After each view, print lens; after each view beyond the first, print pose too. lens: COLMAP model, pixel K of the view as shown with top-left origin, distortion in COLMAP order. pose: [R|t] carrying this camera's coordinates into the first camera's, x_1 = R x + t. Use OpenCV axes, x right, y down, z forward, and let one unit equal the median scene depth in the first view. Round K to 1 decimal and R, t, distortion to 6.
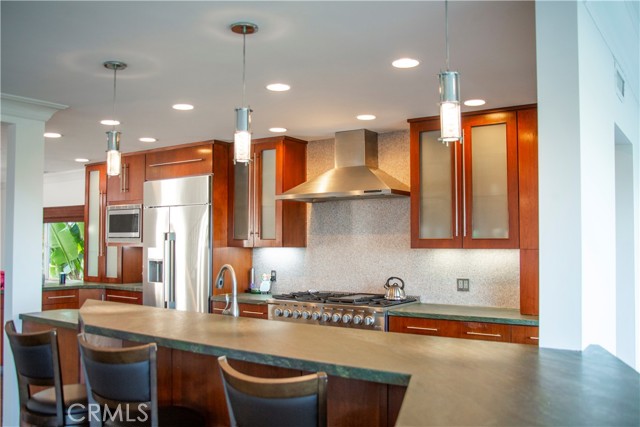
lens RADIAL K [[637.0, 0, 300.4], [0, 637.0, 214.3], [0, 0, 1]] dist [-0.040864, 0.009686]
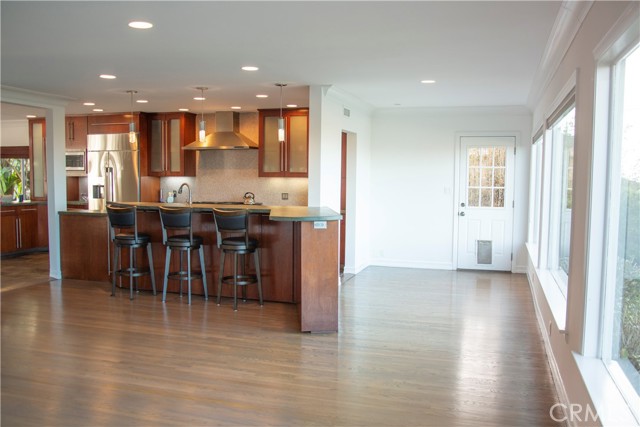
lens RADIAL K [[637.0, 0, 300.4], [0, 637.0, 214.3], [0, 0, 1]] dist [-0.040864, 0.009686]
pose [[0.962023, -0.011585, 0.272723, -0.195820], [-0.017239, 0.994526, 0.103059, -0.029887], [-0.272424, -0.103847, 0.956557, -0.750601]]
